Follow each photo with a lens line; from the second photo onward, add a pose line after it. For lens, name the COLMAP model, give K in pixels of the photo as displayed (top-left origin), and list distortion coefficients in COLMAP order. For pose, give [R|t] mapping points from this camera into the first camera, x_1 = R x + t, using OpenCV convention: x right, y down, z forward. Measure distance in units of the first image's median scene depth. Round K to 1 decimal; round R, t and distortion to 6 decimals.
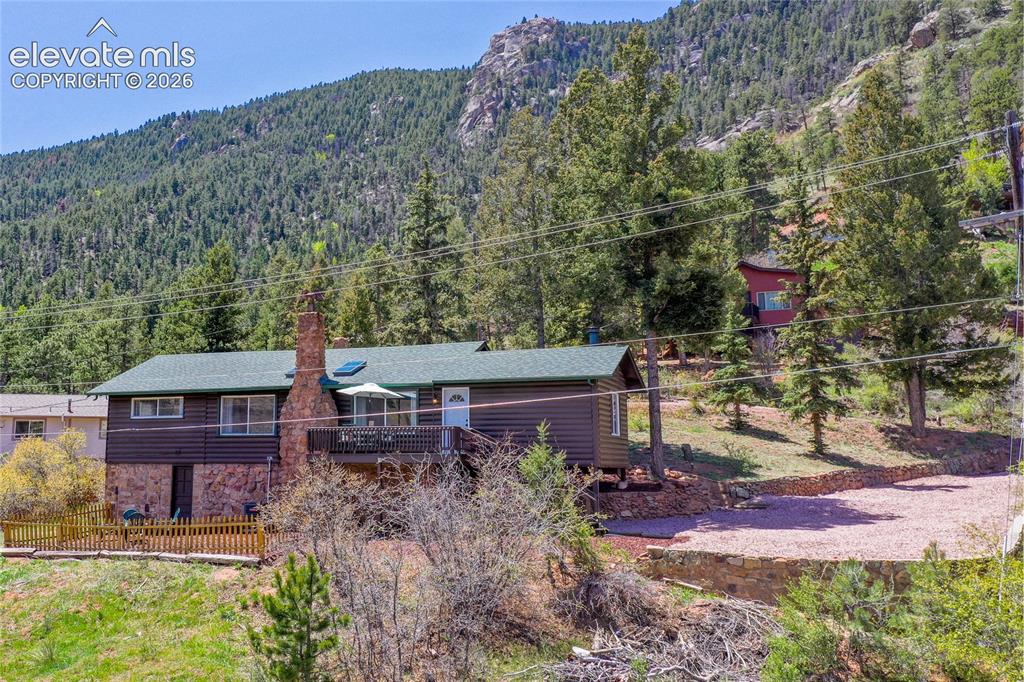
lens RADIAL K [[864.9, 0, 481.7], [0, 864.9, 342.9], [0, 0, 1]] dist [0.001331, -0.001163]
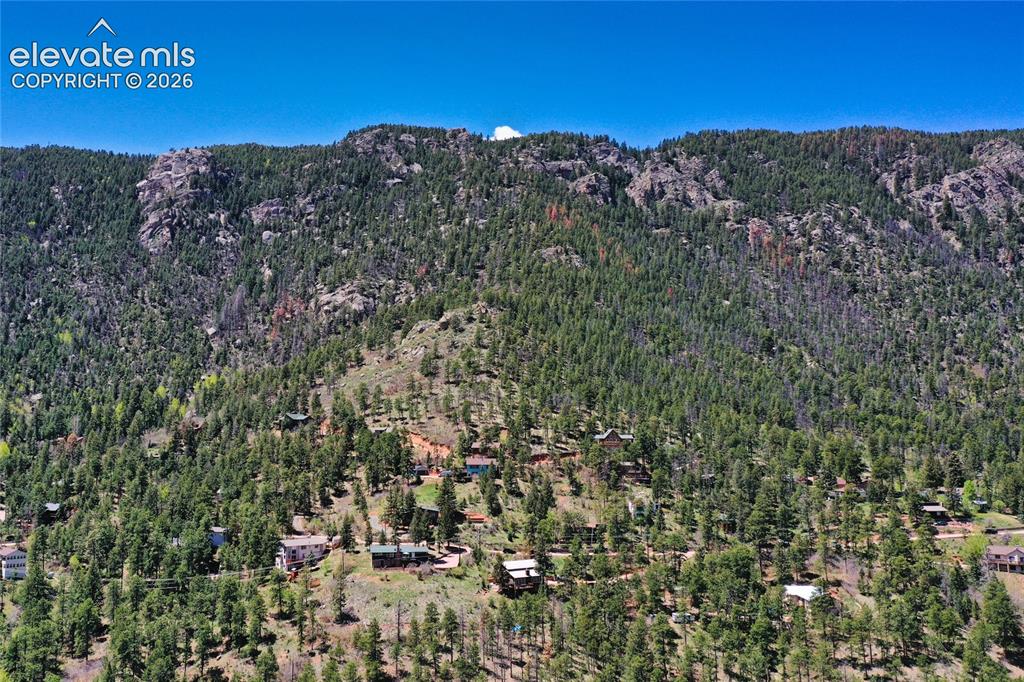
lens RADIAL K [[864.9, 0, 481.7], [0, 864.9, 342.9], [0, 0, 1]] dist [0.001331, -0.001163]
pose [[0.843183, 0.063264, 0.533891, -0.293325], [-0.093288, 0.995205, 0.029404, -0.164737], [-0.529471, -0.074599, 0.845042, -0.467285]]
